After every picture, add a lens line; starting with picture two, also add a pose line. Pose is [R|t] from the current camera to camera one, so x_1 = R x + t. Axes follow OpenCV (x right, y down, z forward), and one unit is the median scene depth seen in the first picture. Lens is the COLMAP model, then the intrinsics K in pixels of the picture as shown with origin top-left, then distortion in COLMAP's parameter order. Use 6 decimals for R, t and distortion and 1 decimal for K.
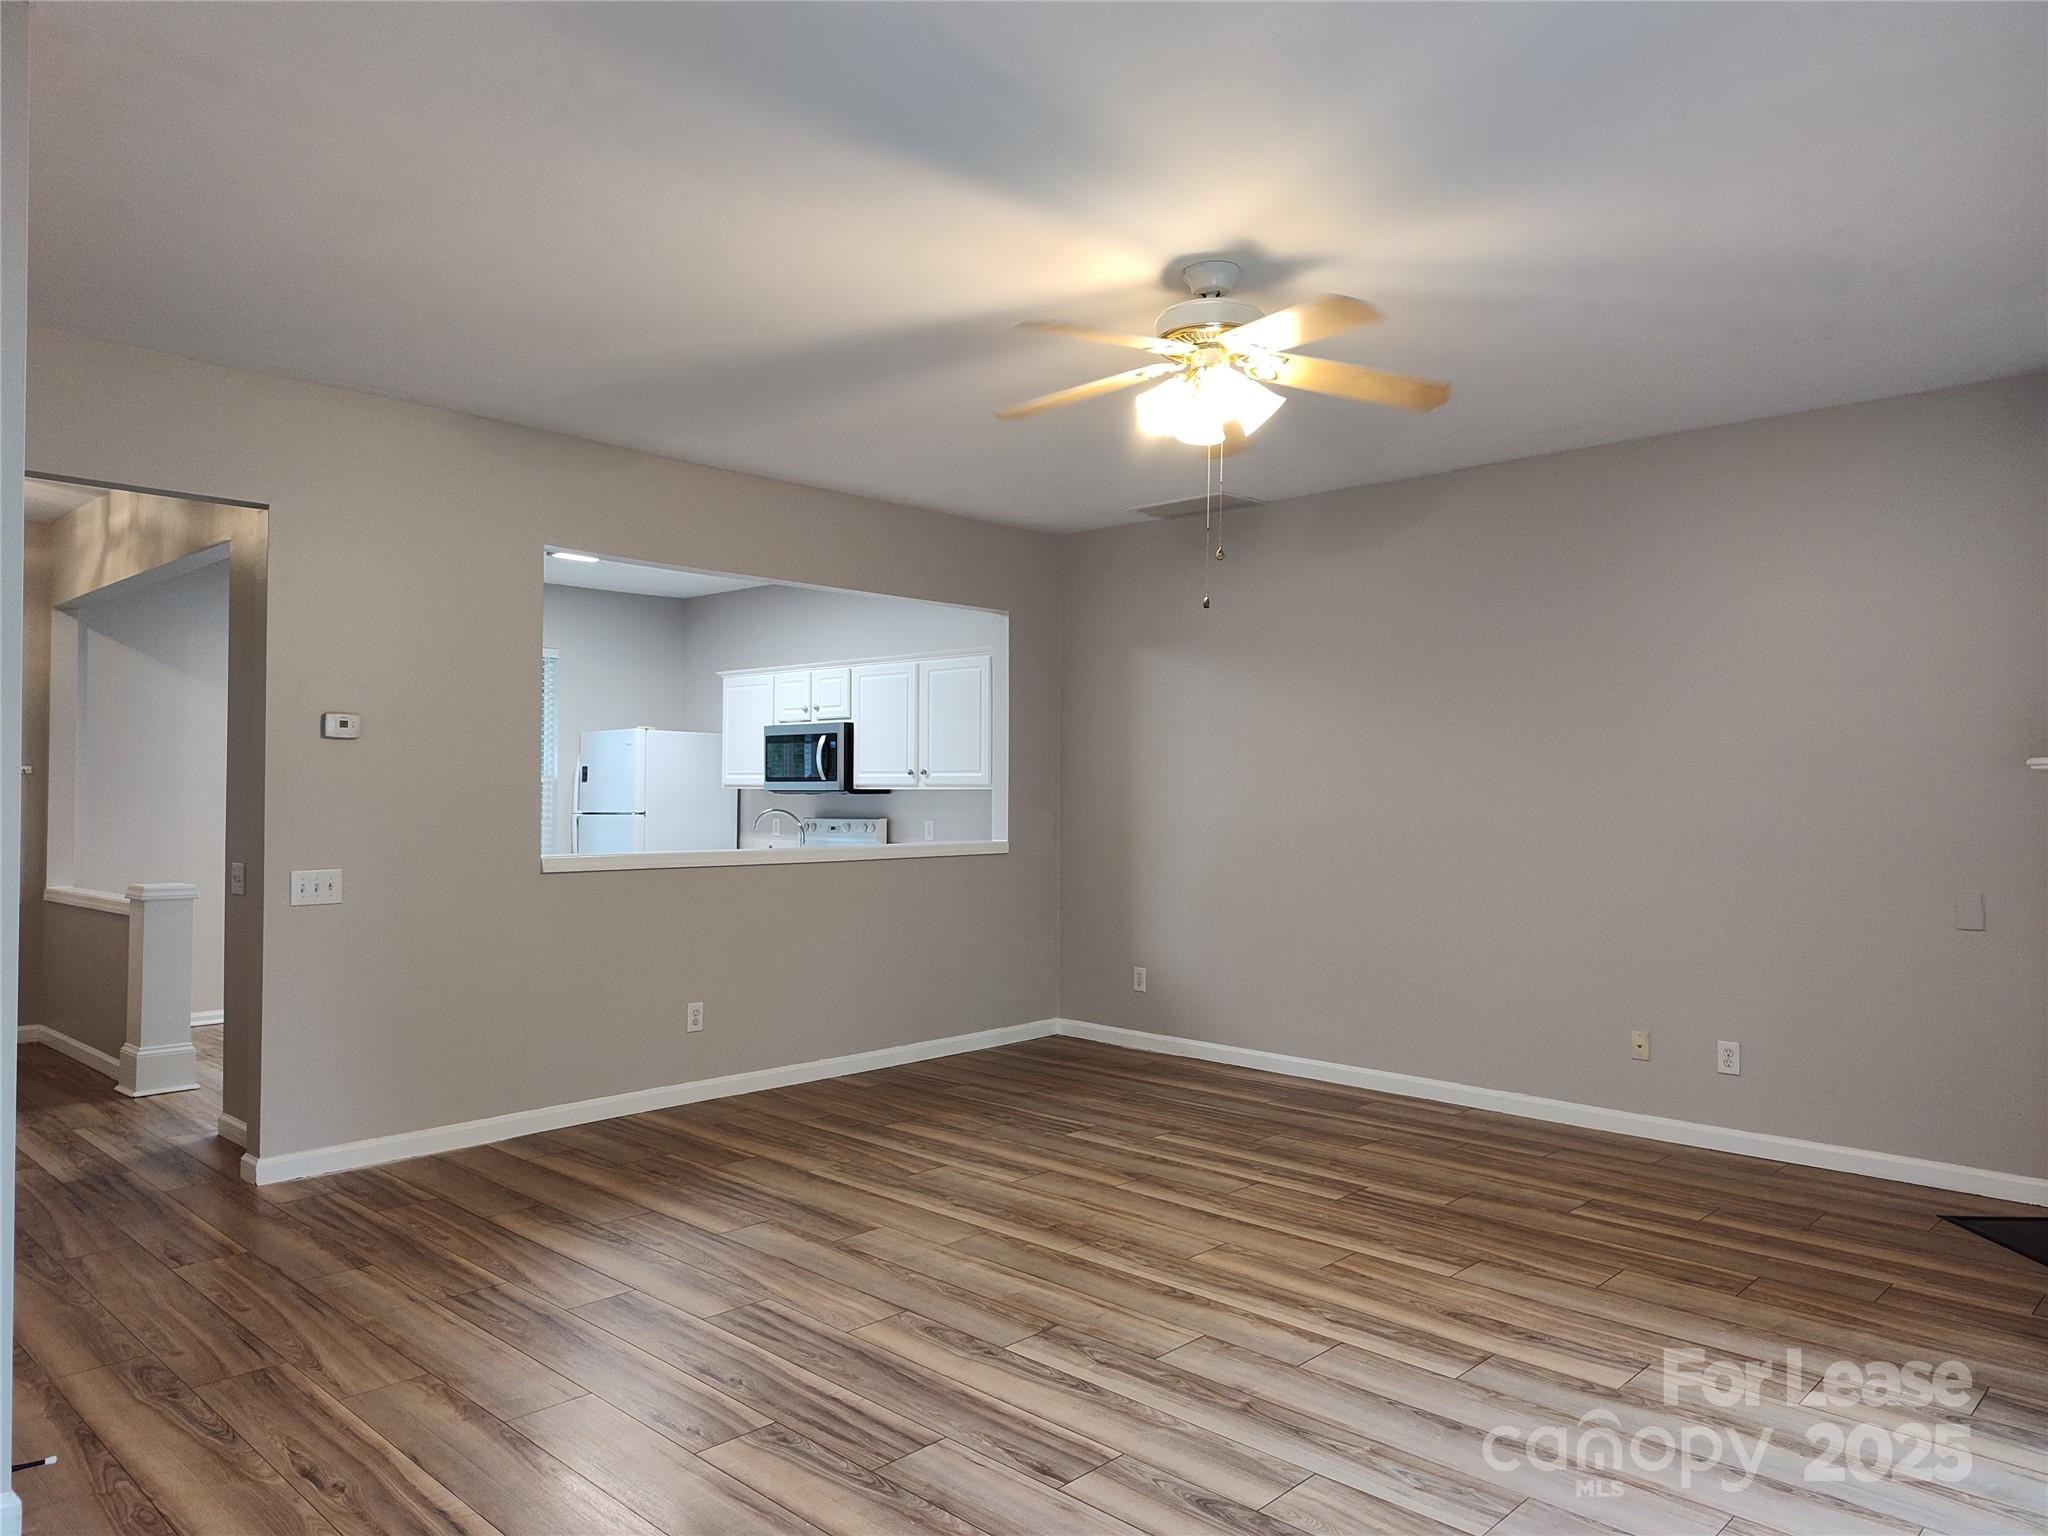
lens RADIAL K [[1392.2, 0, 1005.5], [0, 1392.2, 762.2], [0, 0, 1]] dist [0.035997, -0.031490]
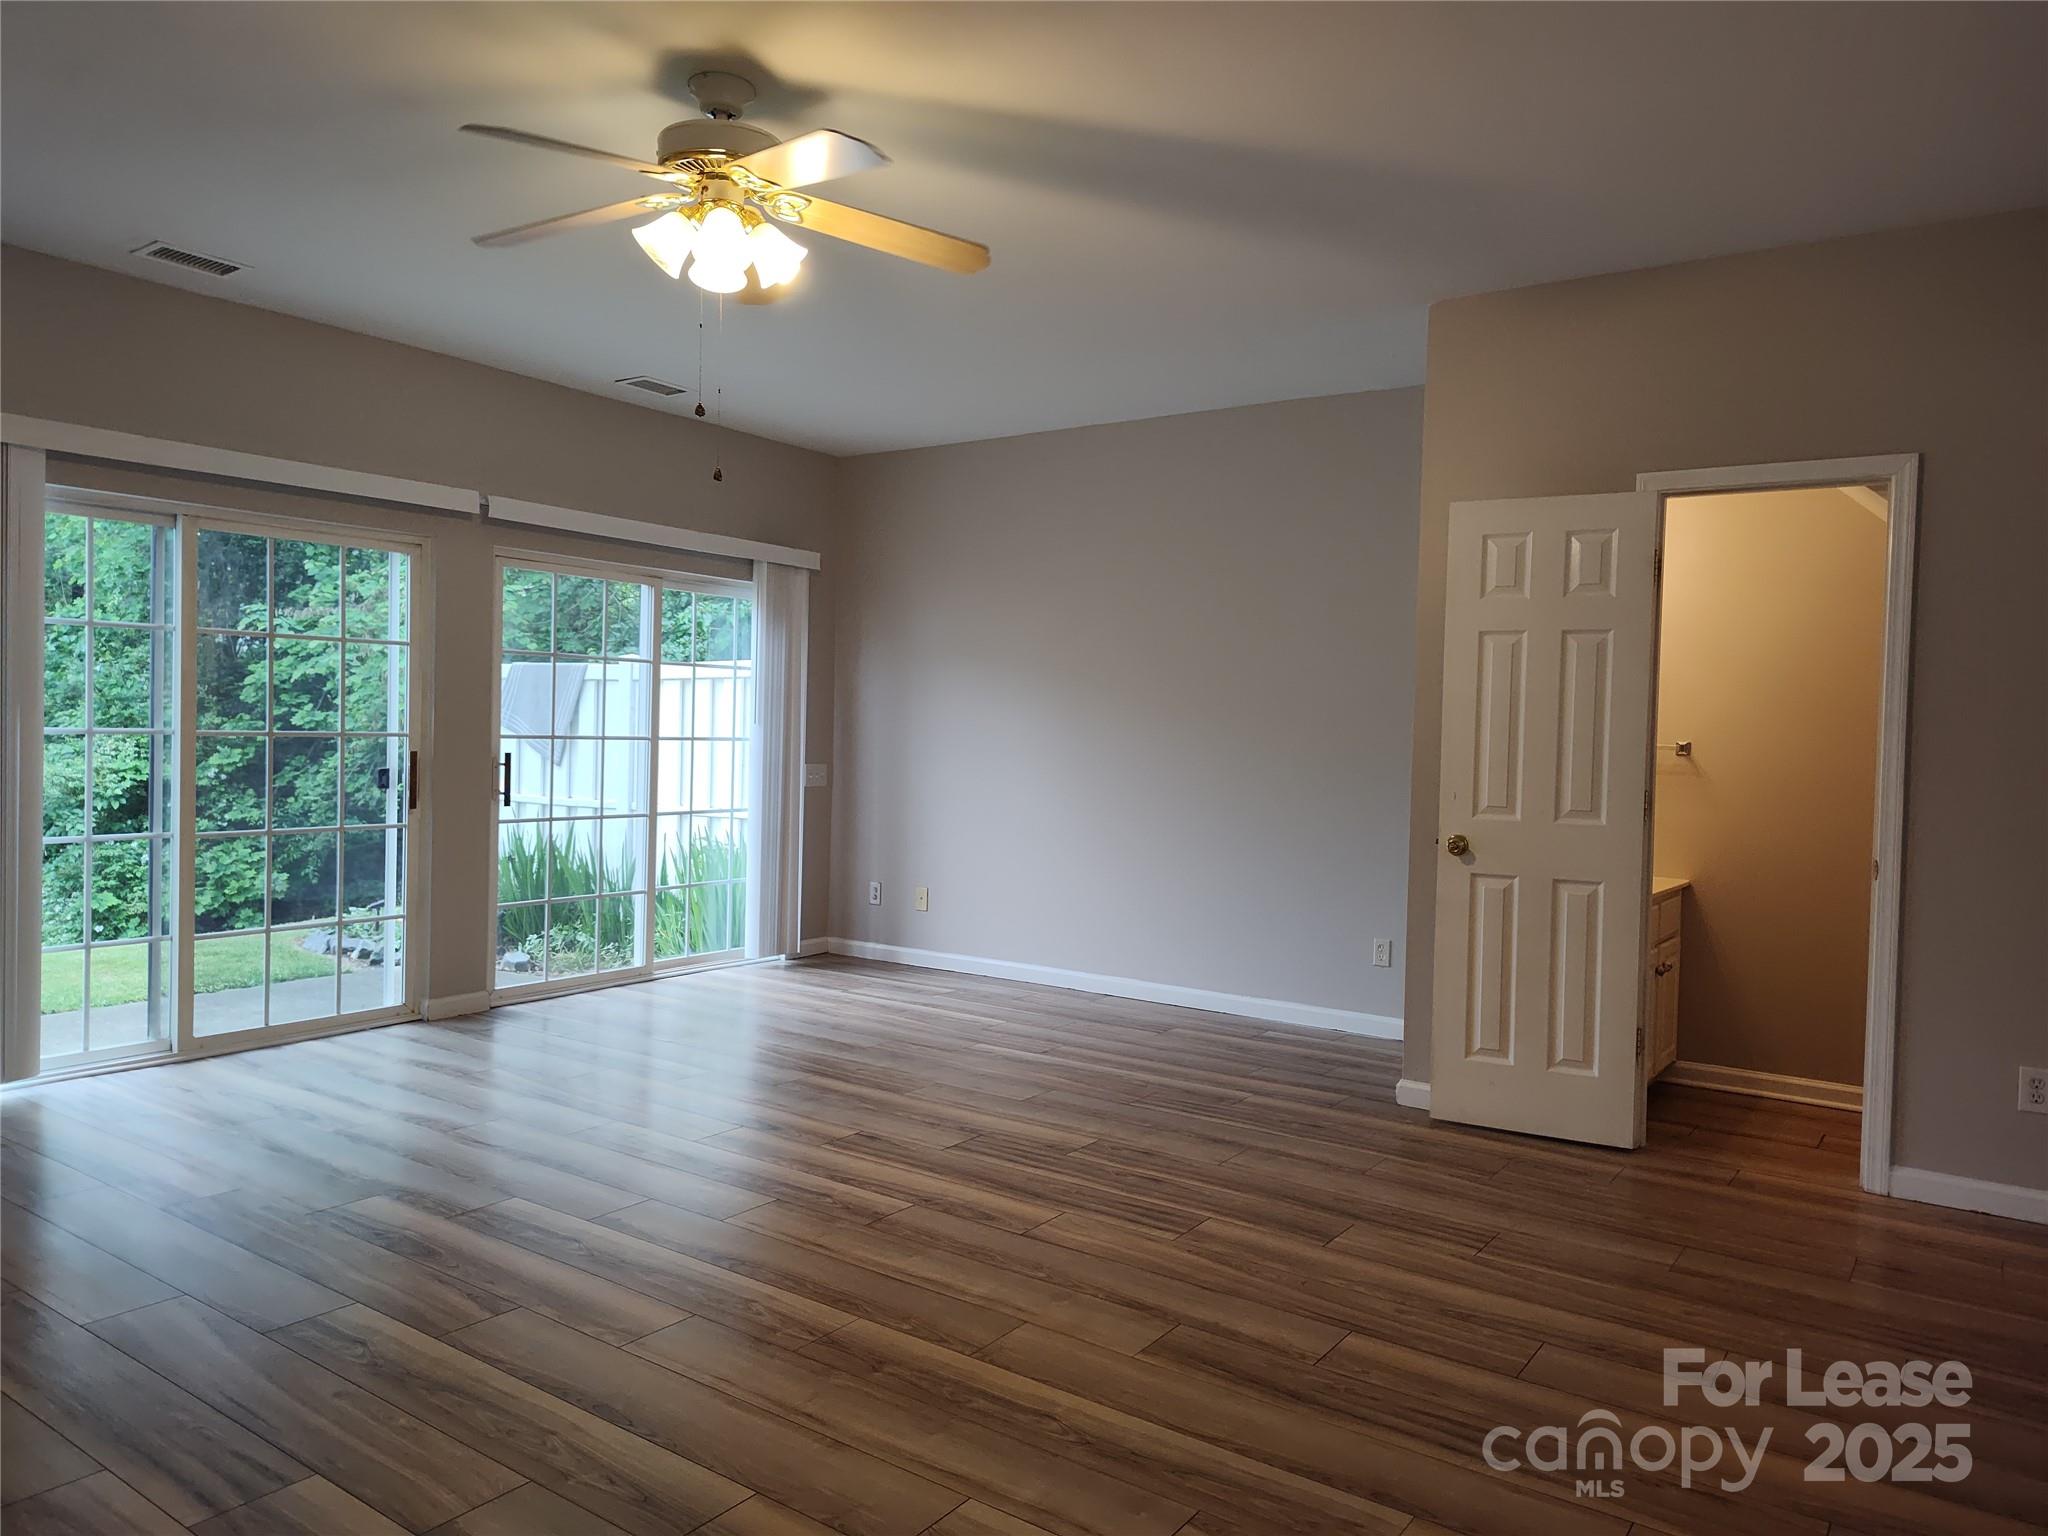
lens RADIAL K [[1392.2, 0, 1019.8], [0, 1392.2, 773.1], [0, 0, 1]] dist [0.035997, -0.031490]
pose [[-0.986952, -0.026553, -0.158811, 0.080086], [-0.028872, 0.999507, 0.012310, 0.051365], [0.158406, 0.016735, -0.987232, 1.669184]]
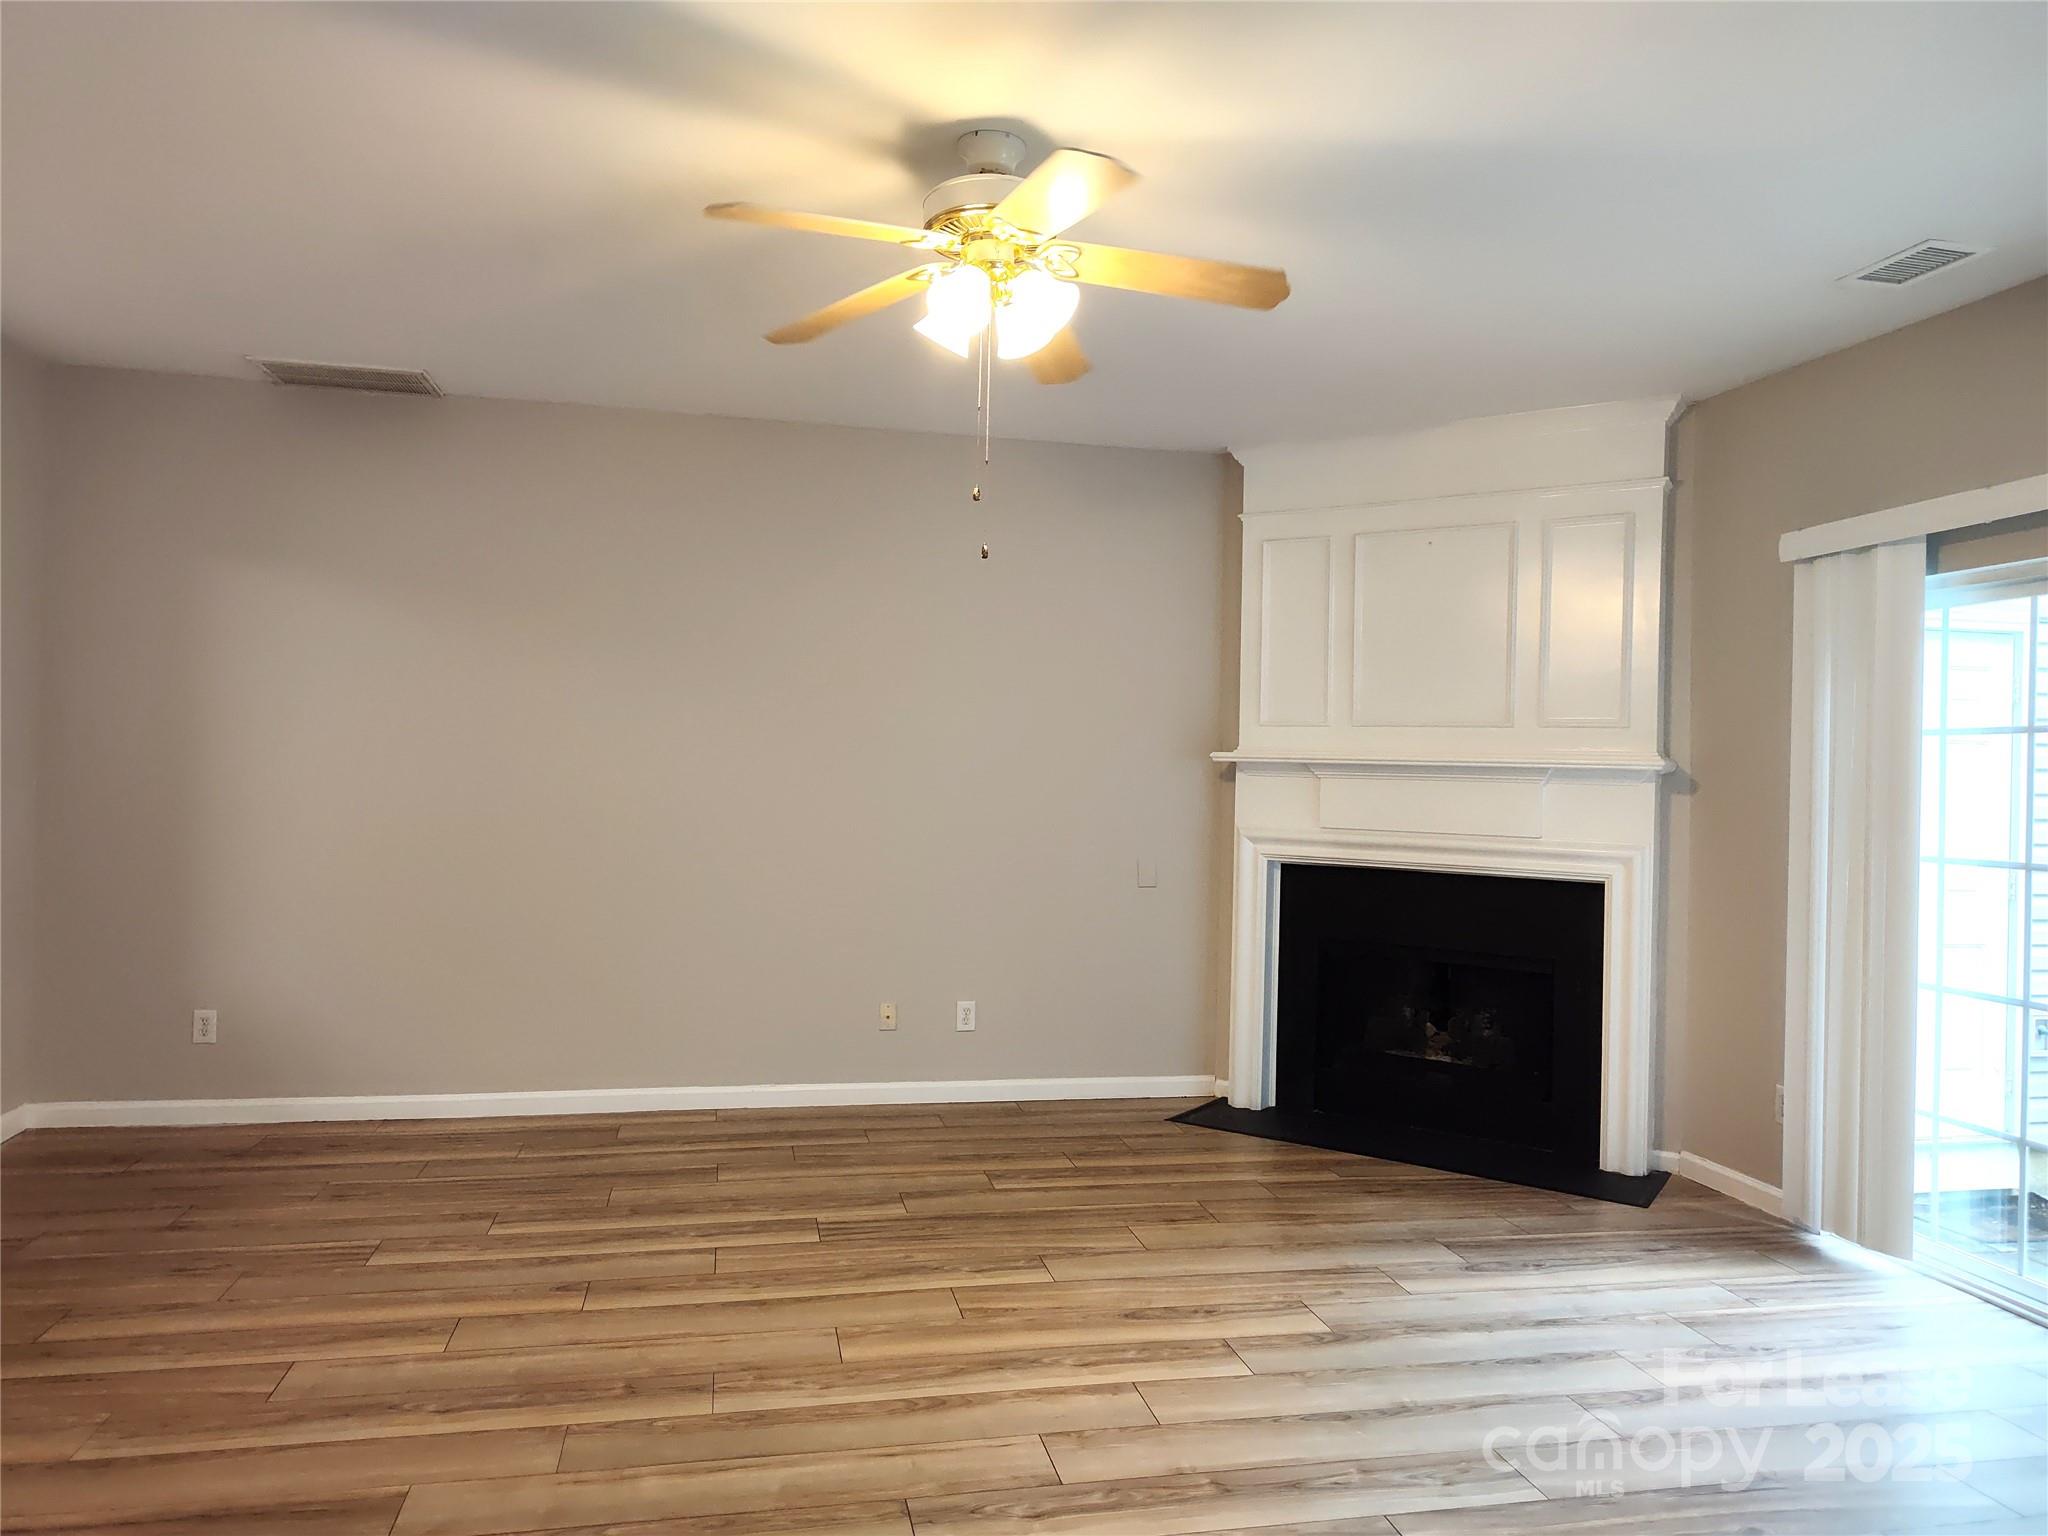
lens RADIAL K [[1392.2, 0, 1023.7], [0, 1392.2, 760.8], [0, 0, 1]] dist [0.035997, -0.031490]
pose [[0.556233, 0.012650, 0.830930, -0.459235], [-0.034916, 0.999357, 0.008159, 0.001363], [-0.830292, -0.033551, 0.556317, 0.455388]]
